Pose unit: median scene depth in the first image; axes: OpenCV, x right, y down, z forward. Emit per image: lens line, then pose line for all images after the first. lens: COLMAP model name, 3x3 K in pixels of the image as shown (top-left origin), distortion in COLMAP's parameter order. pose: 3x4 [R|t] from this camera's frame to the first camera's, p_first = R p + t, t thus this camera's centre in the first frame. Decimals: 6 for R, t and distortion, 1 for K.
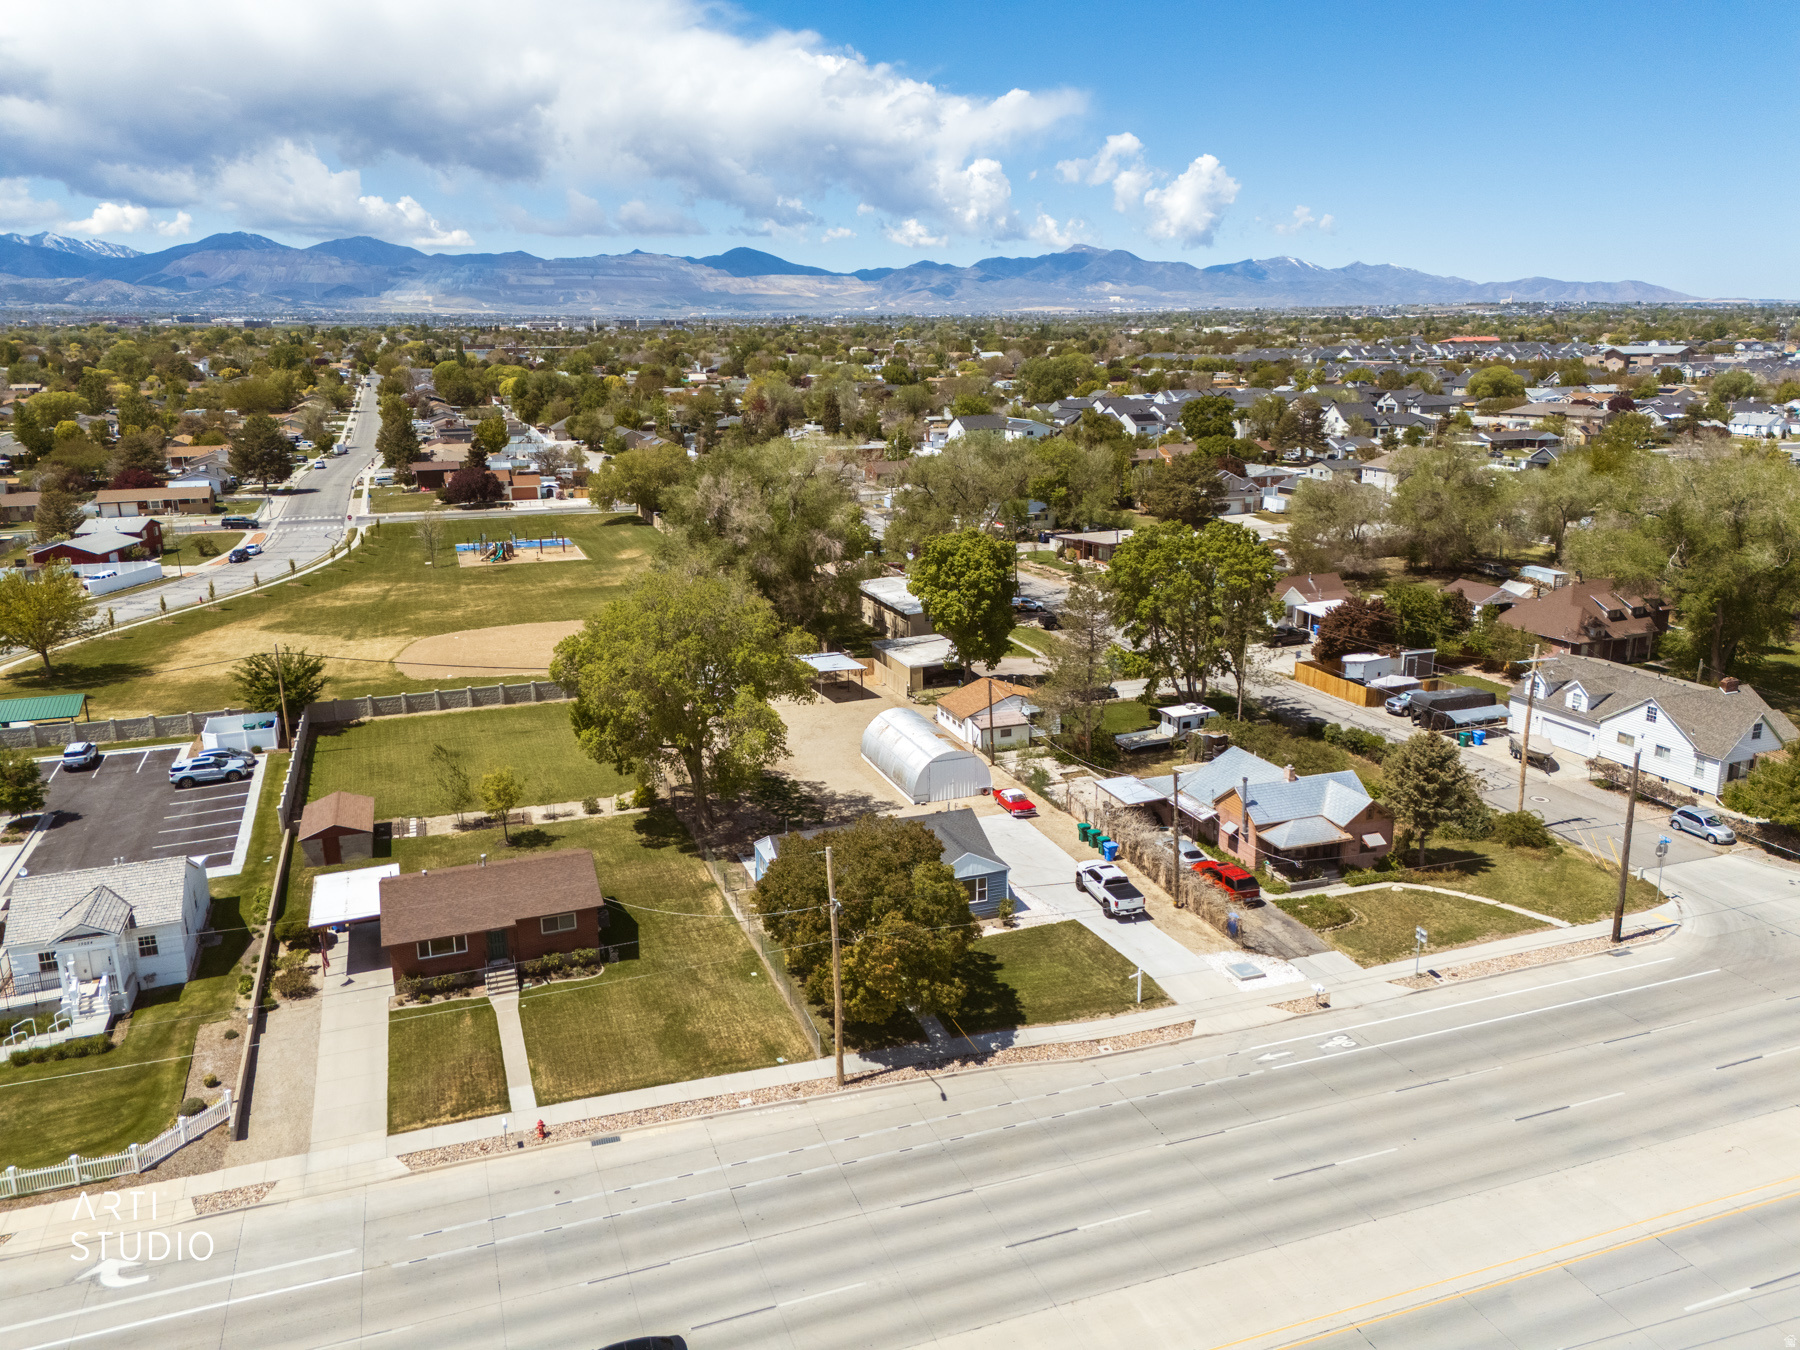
lens RADIAL K [[1318.3, 0, 906.9], [0, 1318.3, 684.7], [0, 0, 1]] dist [0.072654, -0.065105]
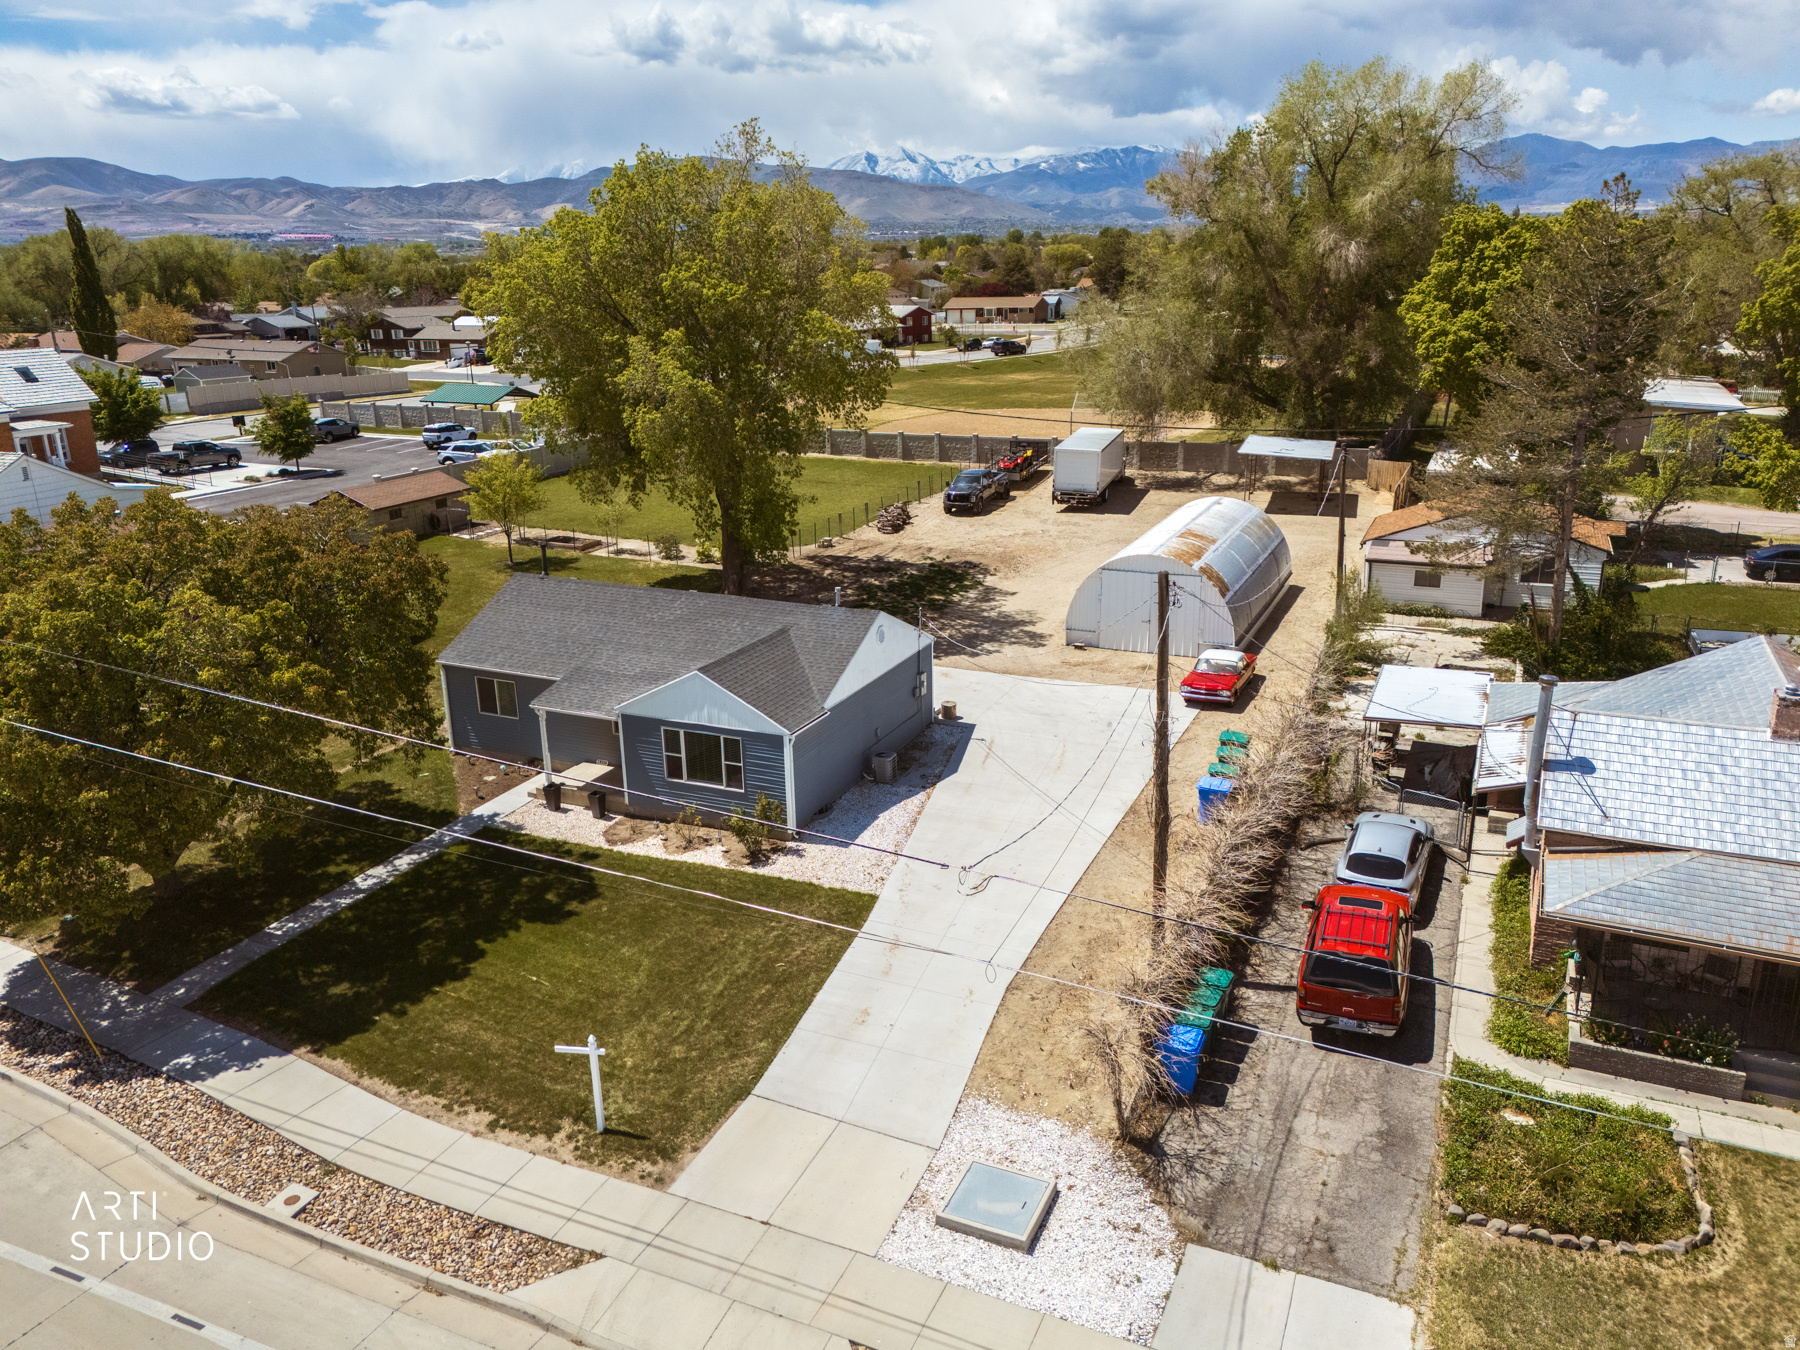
lens RADIAL K [[1318.3, 0, 906.9], [0, 1318.3, 684.7], [0, 0, 1]] dist [0.072654, -0.065105]
pose [[0.711575, 0.213717, -0.669318, 0.342508], [-0.170240, 0.976674, 0.130869, 0.053793], [0.681674, 0.020822, 0.731360, 0.628678]]
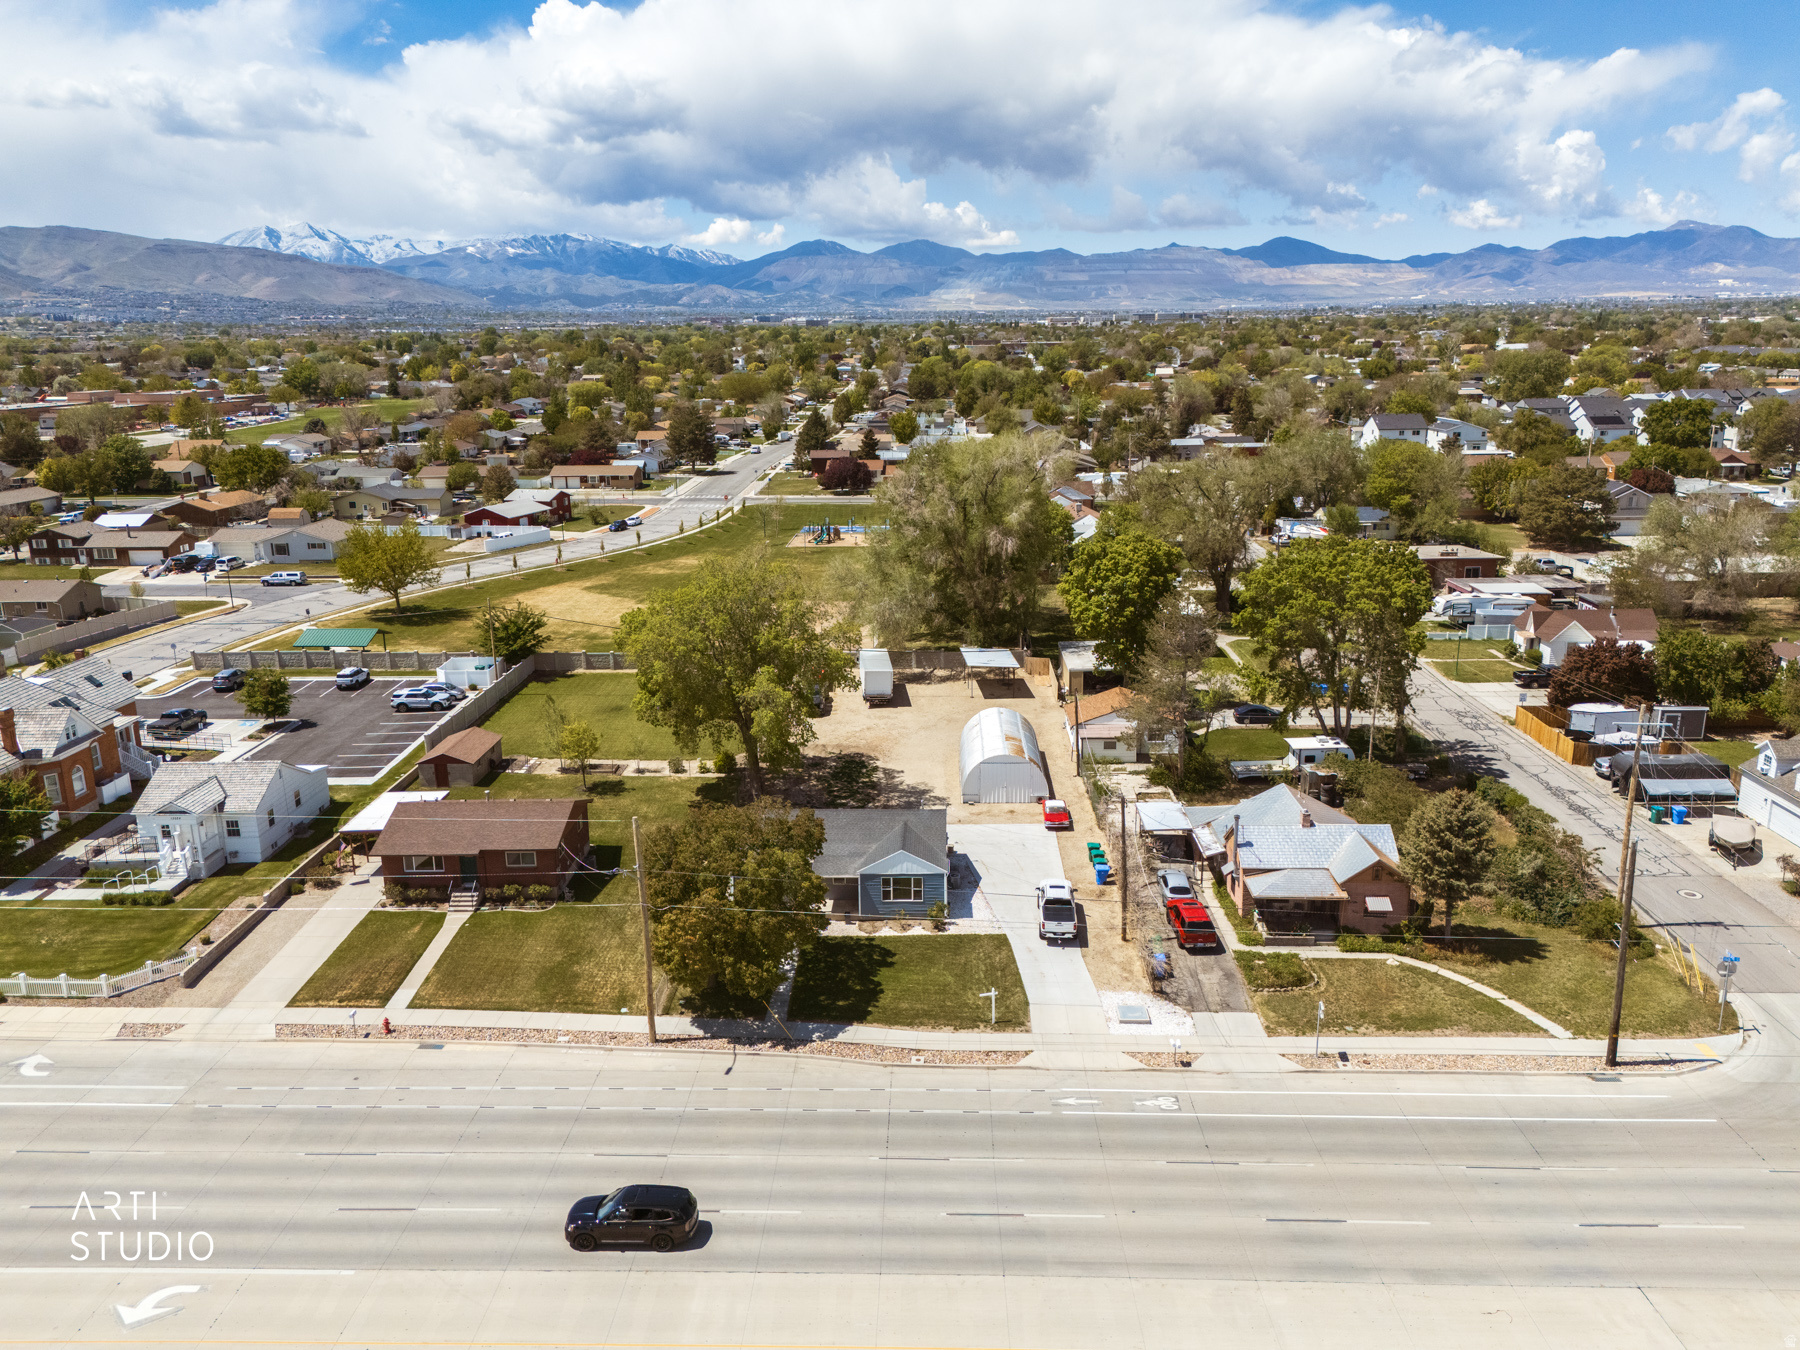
lens RADIAL K [[1318.3, 0, 906.9], [0, 1318.3, 684.7], [0, 0, 1]] dist [0.072654, -0.065105]
pose [[0.928612, 0.095352, -0.358591, 0.346088], [-0.093792, 0.995353, 0.021786, -0.017906], [0.359002, 0.013402, 0.933240, 0.053145]]
